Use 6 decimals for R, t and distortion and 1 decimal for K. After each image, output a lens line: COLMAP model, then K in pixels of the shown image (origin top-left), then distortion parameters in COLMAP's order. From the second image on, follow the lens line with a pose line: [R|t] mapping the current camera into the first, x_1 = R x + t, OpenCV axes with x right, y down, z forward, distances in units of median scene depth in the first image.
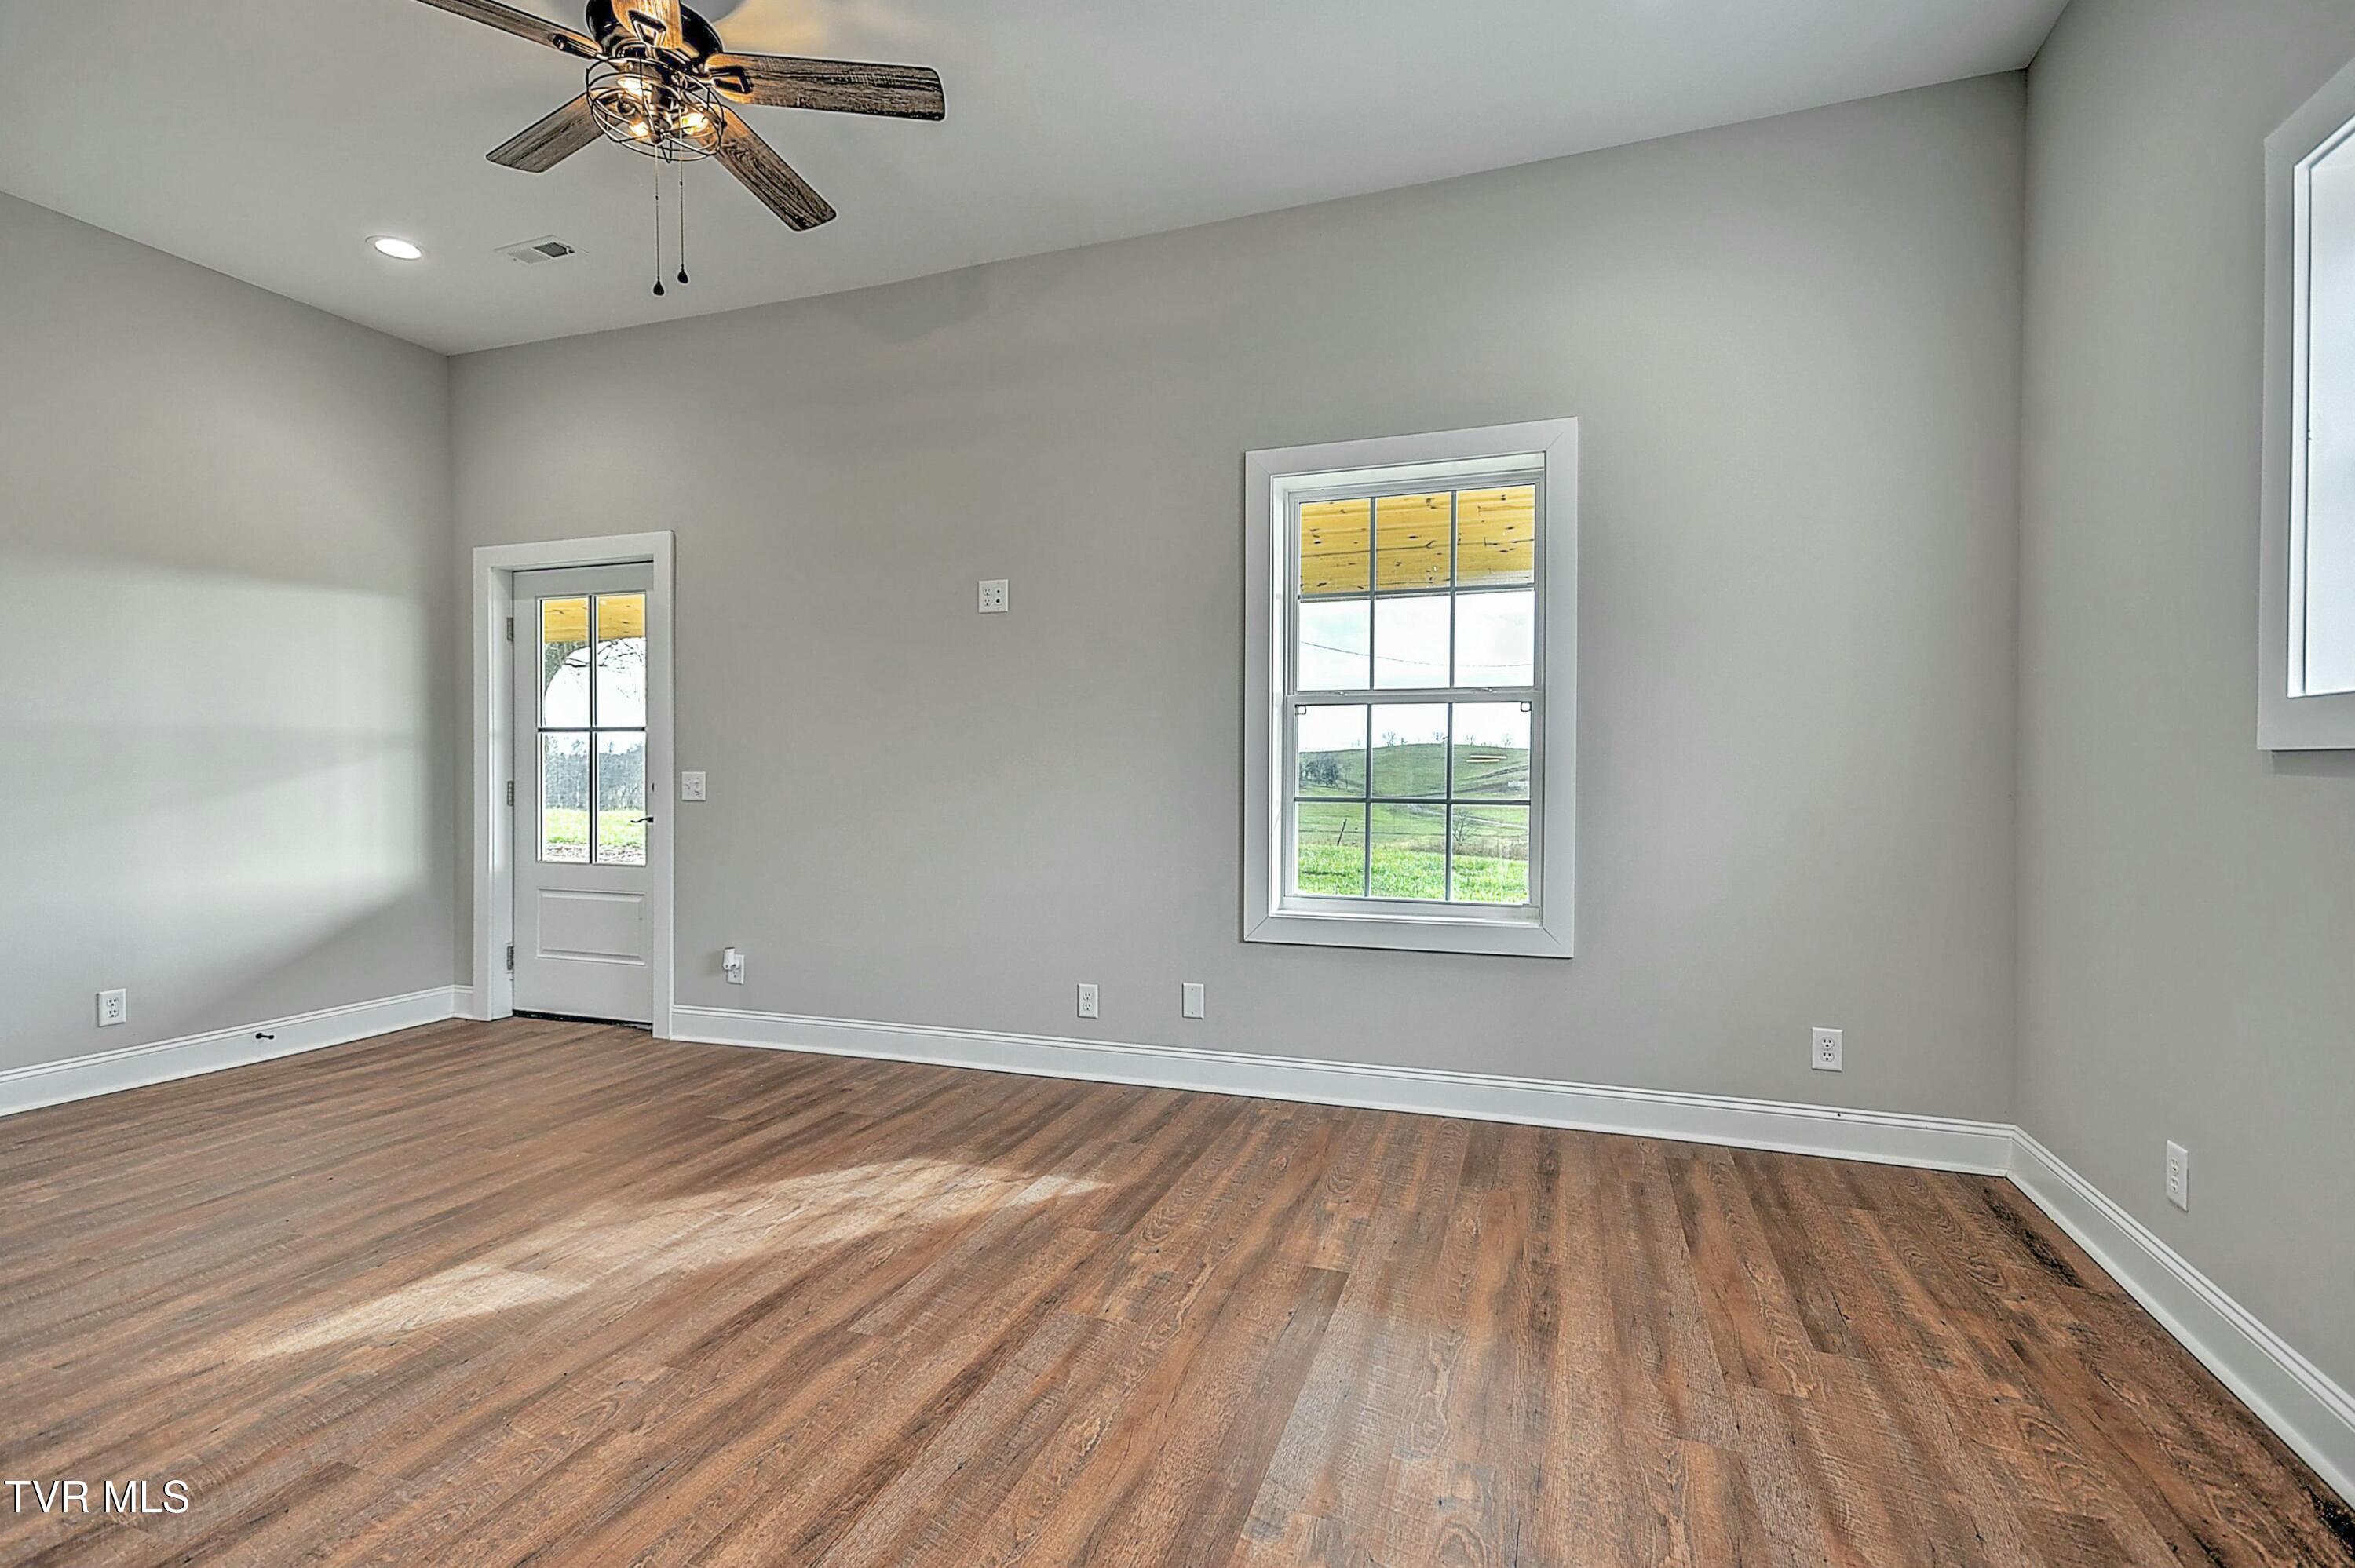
lens RADIAL K [[1051.0, 0, 1177.5], [0, 1051.0, 784.0], [0, 0, 1]] dist [0.001173, -0.000077]
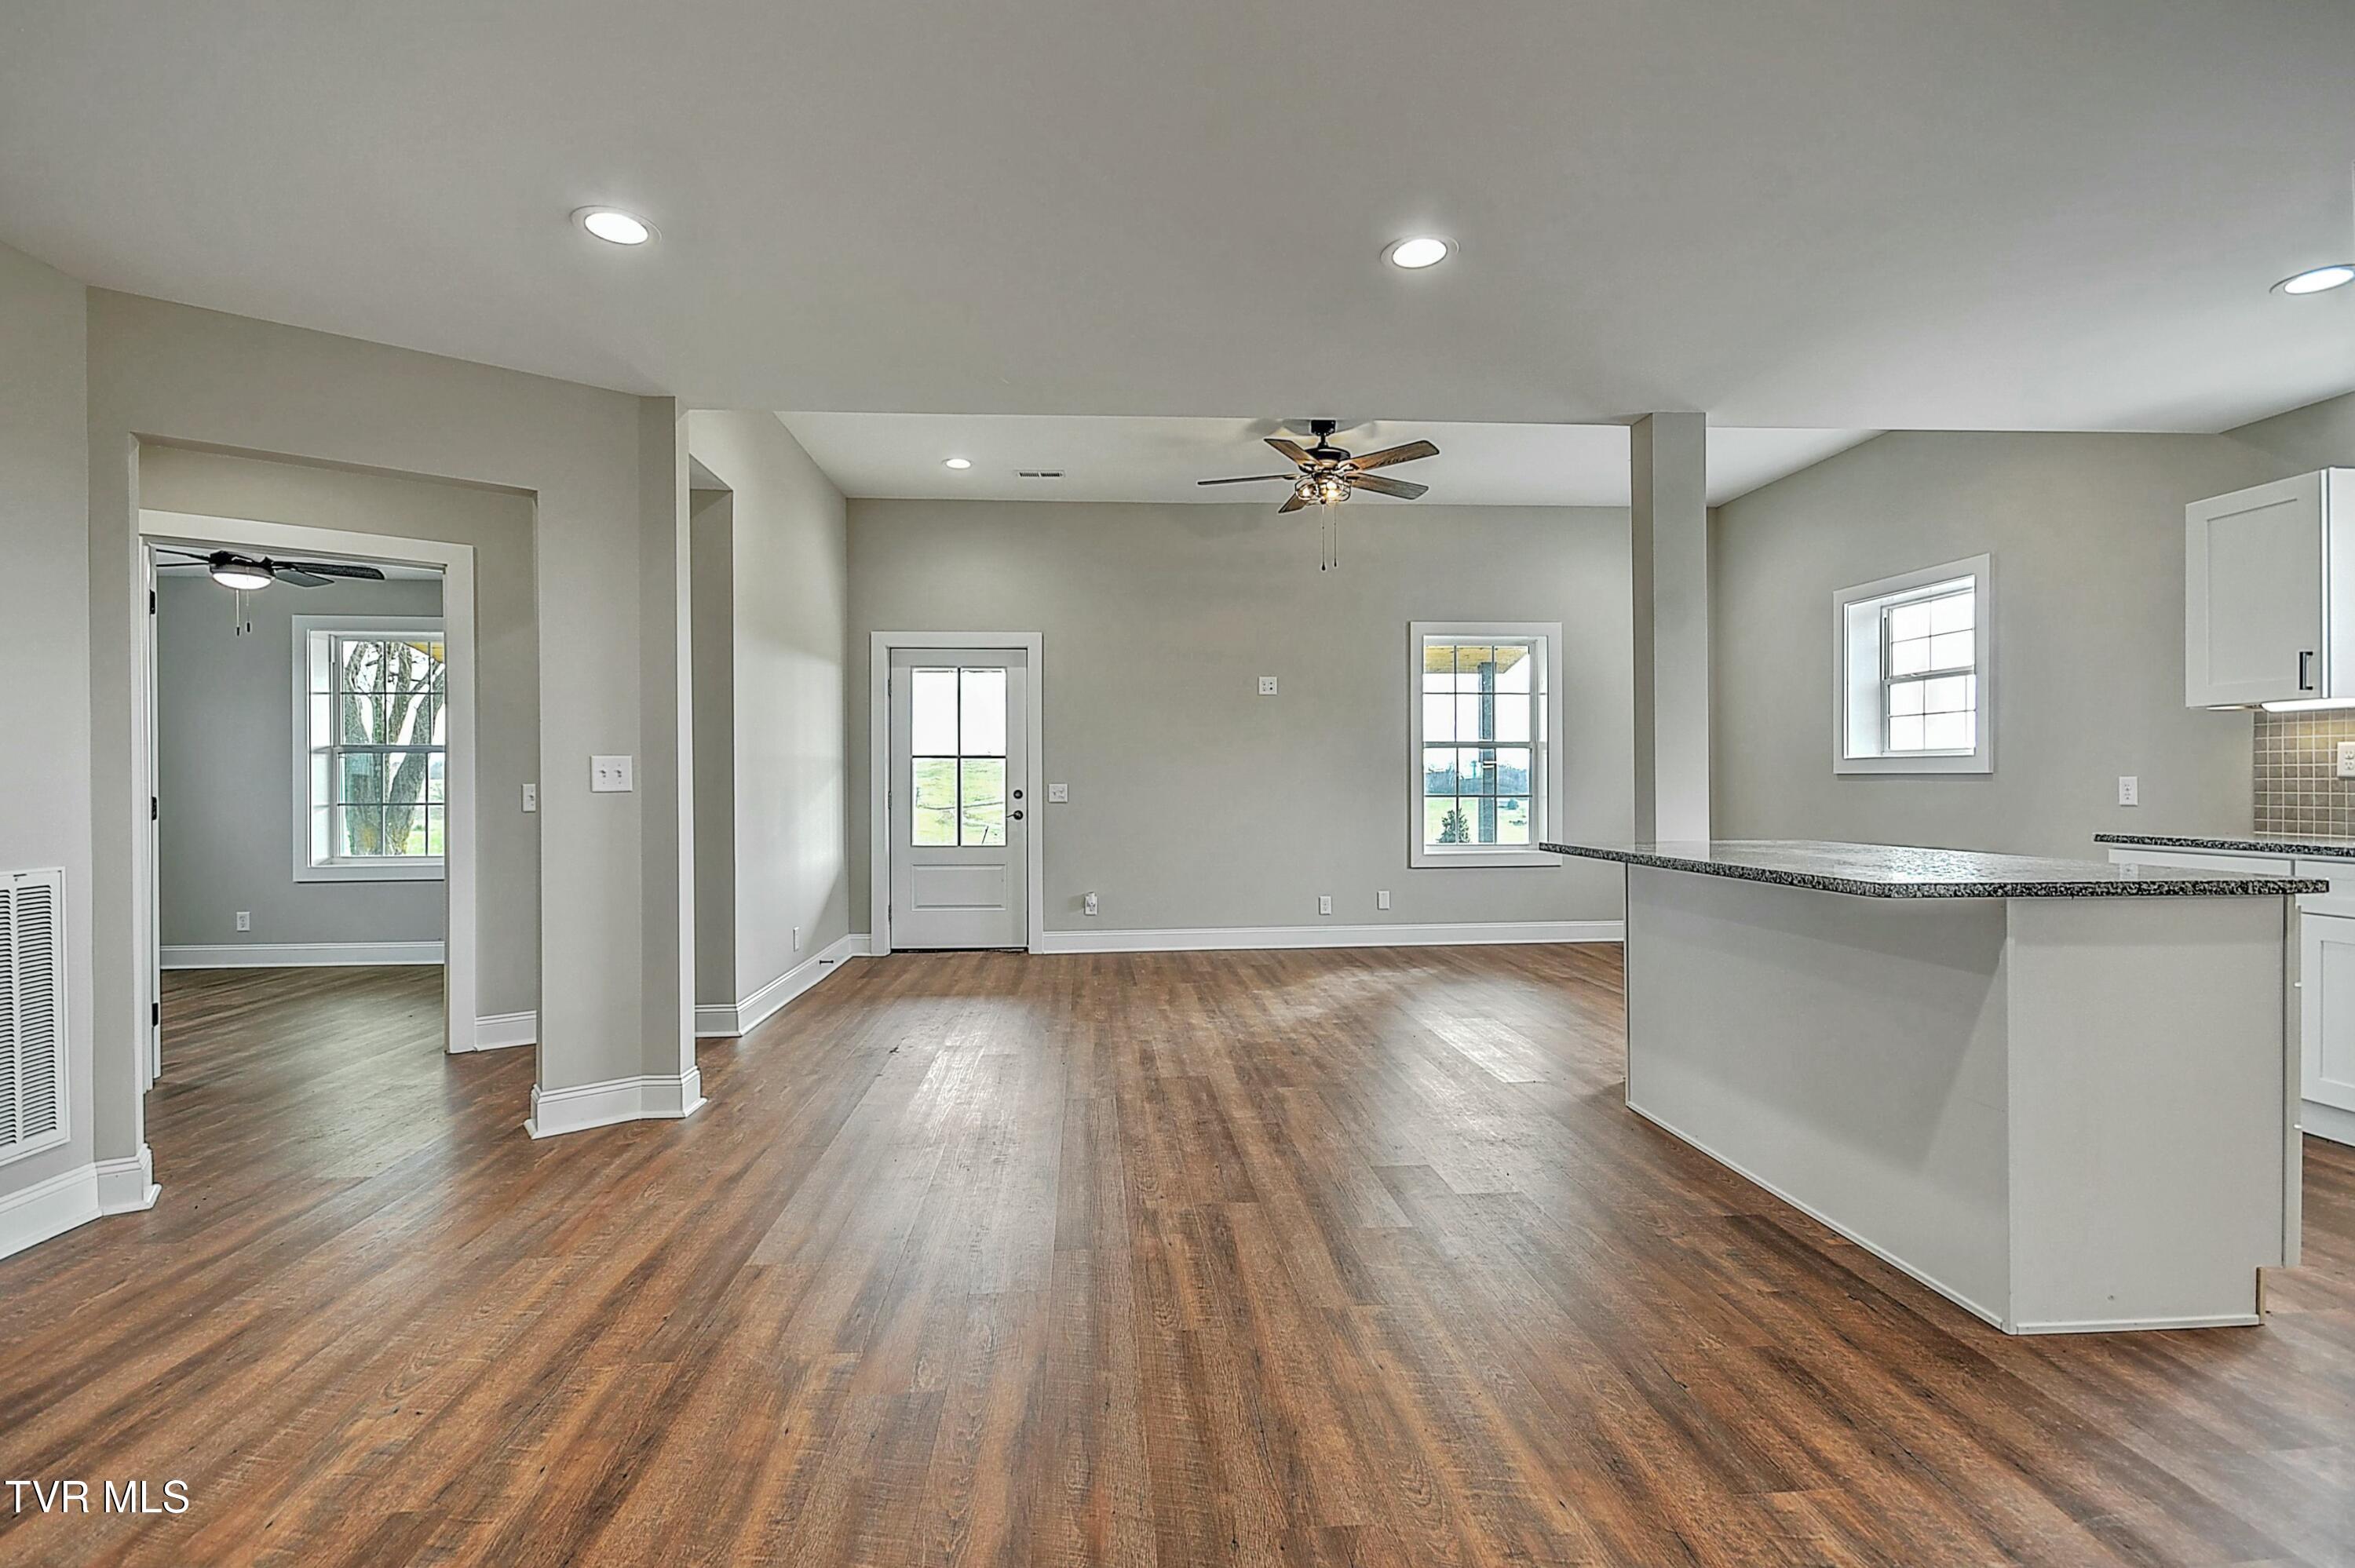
lens RADIAL K [[1037.8, 0, 1154.7], [0, 1037.8, 784.1], [0, 0, 1]] dist [0.037688, 0.000093]
pose [[0.924216, -0.003156, 0.381857, -0.945628], [0.010194, 0.999813, -0.016408, 0.015779], [-0.381734, 0.019057, 0.924076, -0.526450]]
